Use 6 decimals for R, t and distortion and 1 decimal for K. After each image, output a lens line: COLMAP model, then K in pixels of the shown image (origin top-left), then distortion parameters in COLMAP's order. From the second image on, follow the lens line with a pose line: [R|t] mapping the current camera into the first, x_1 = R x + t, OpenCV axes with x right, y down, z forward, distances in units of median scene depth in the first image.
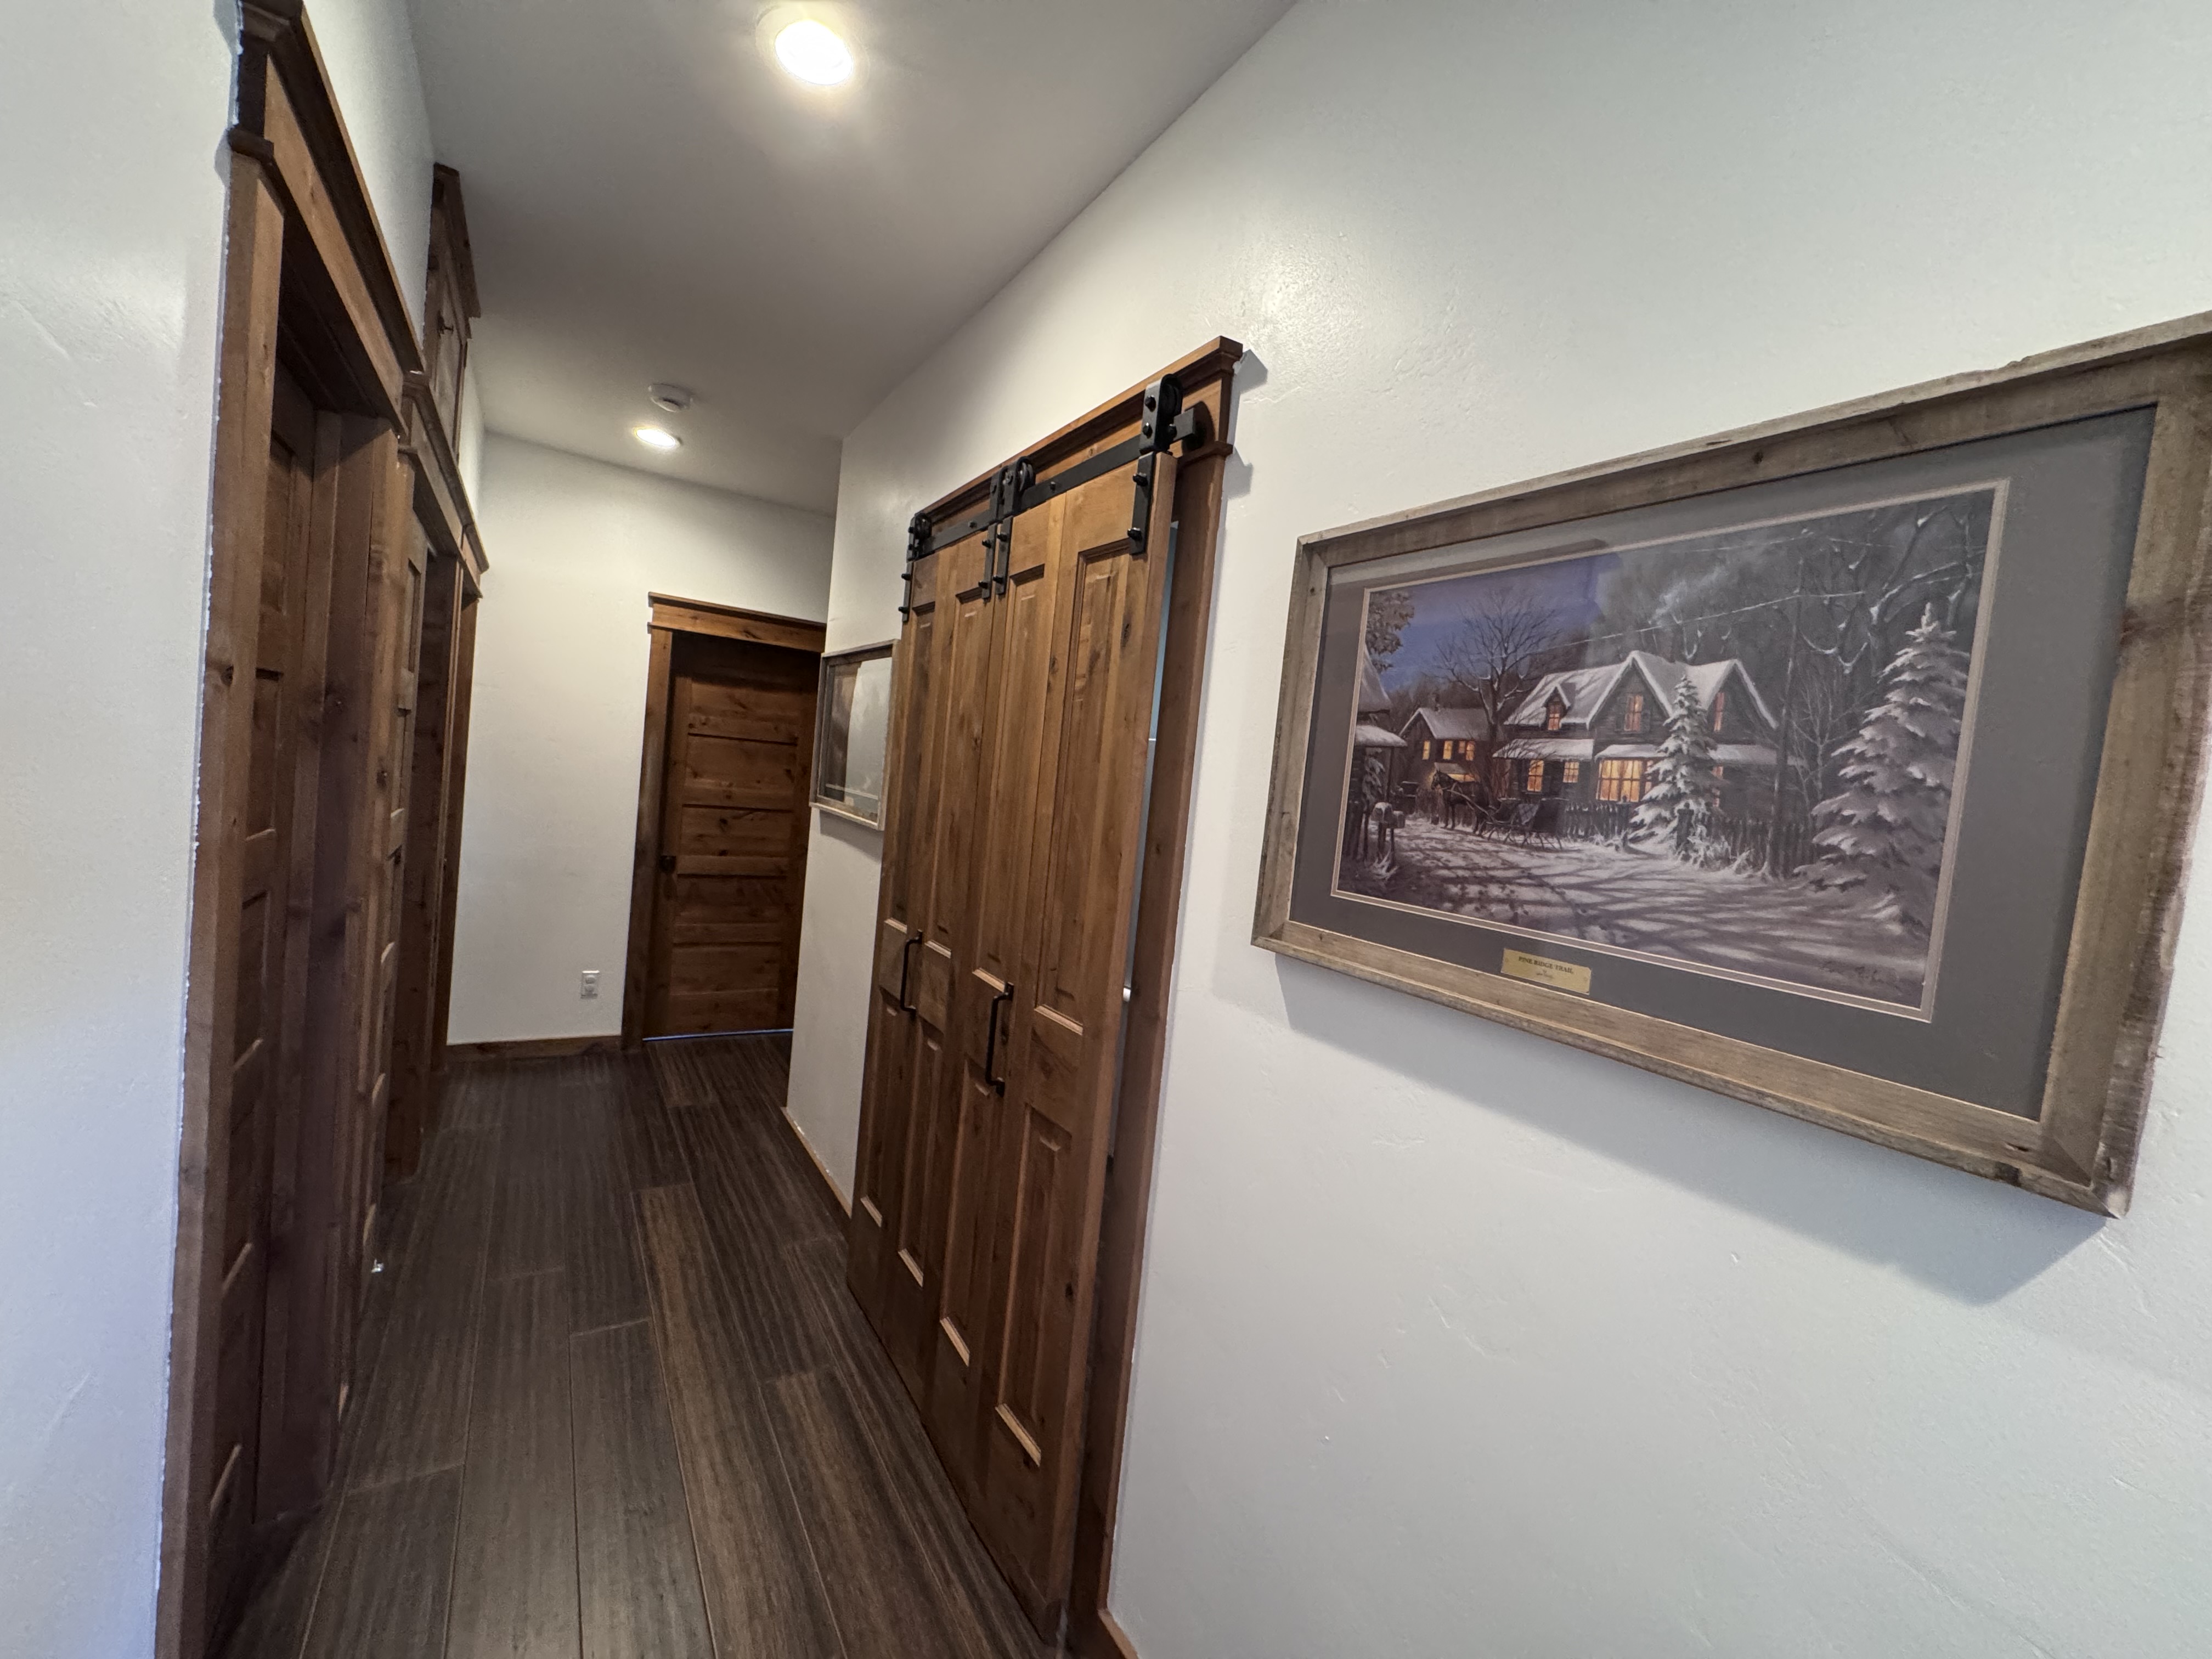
lens RADIAL K [[885.4, 0, 1105.3], [0, 885.4, 831.3], [0, 0, 1]] dist [-0.003555, 0.000444]
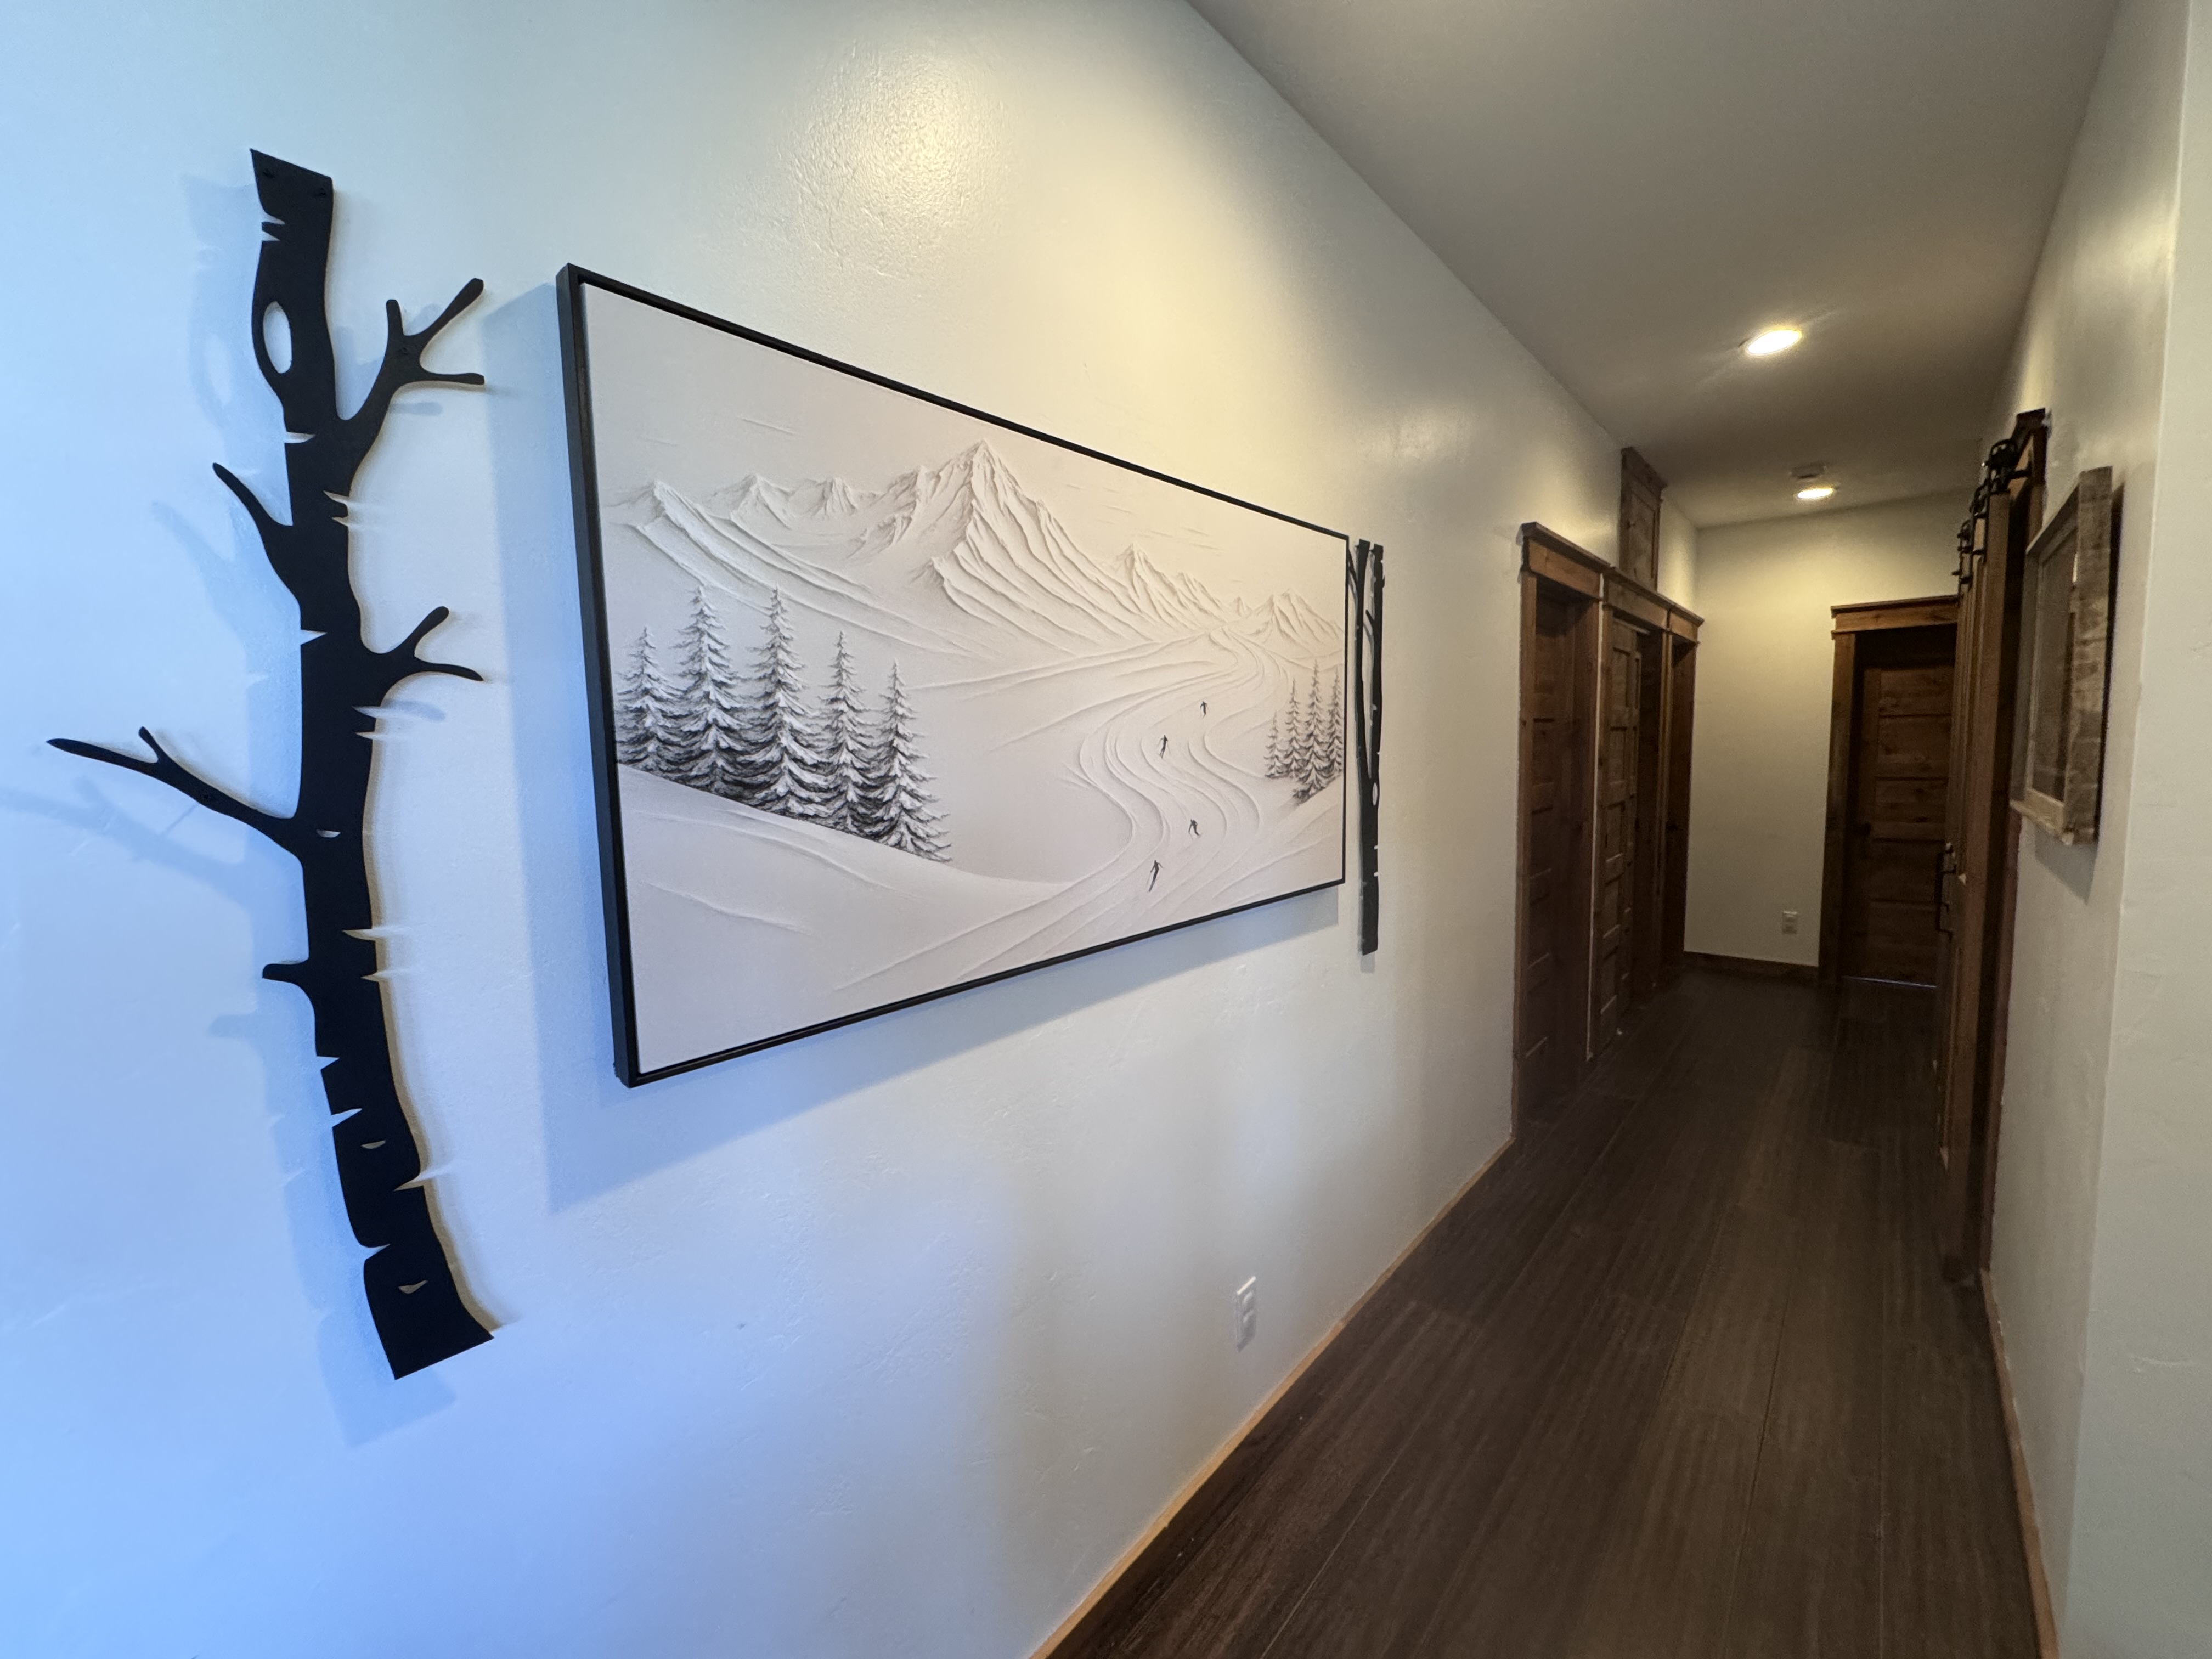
lens RADIAL K [[885.4, 0, 1111.0], [0, 885.4, 823.4], [0, 0, 1]] dist [-0.003555, 0.000444]
pose [[0.280403, -0.021620, -0.959639, 0.369095], [0.000841, 0.999751, -0.022278, 0.056911], [0.959882, 0.005440, 0.280352, -0.300296]]
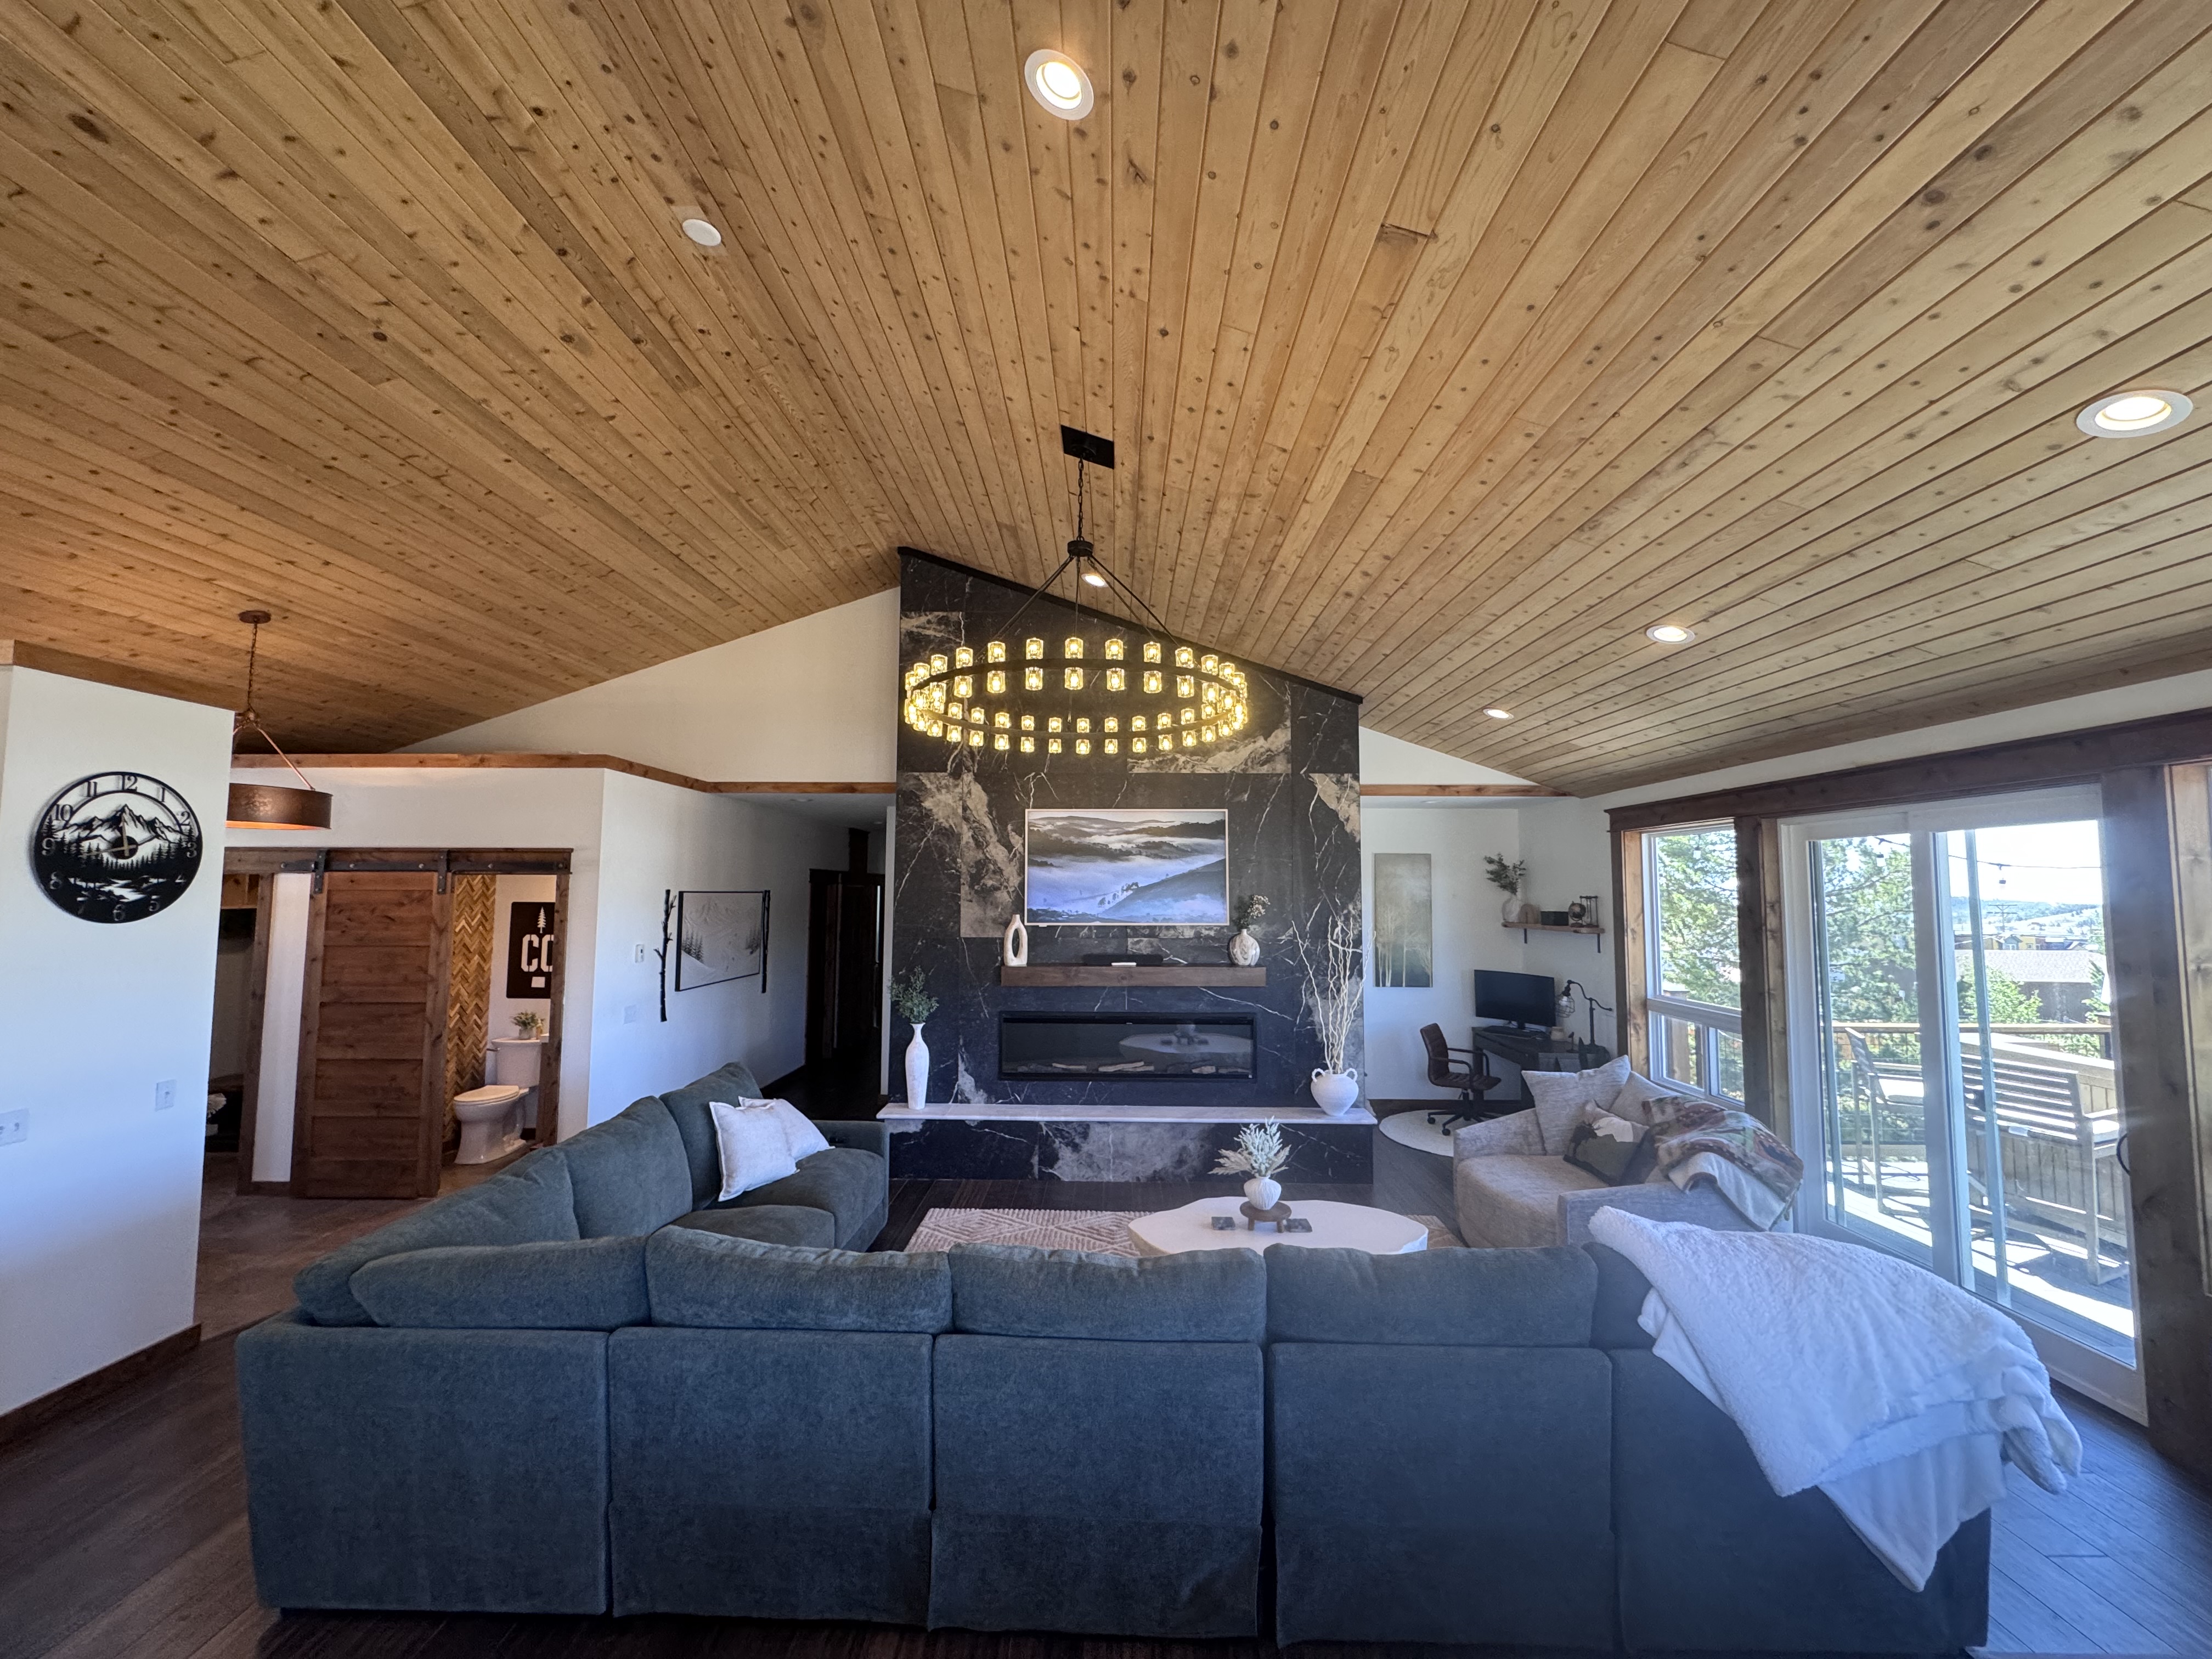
lens RADIAL K [[885.4, 0, 1106.3], [0, 885.4, 831.4], [0, 0, 1]] dist [-0.003555, 0.000444]
pose [[0.835814, -0.135252, -0.532092, 1.691622], [0.052705, 0.984470, -0.167452, 0.138421], [0.546478, 0.111915, 0.829962, -1.302144]]
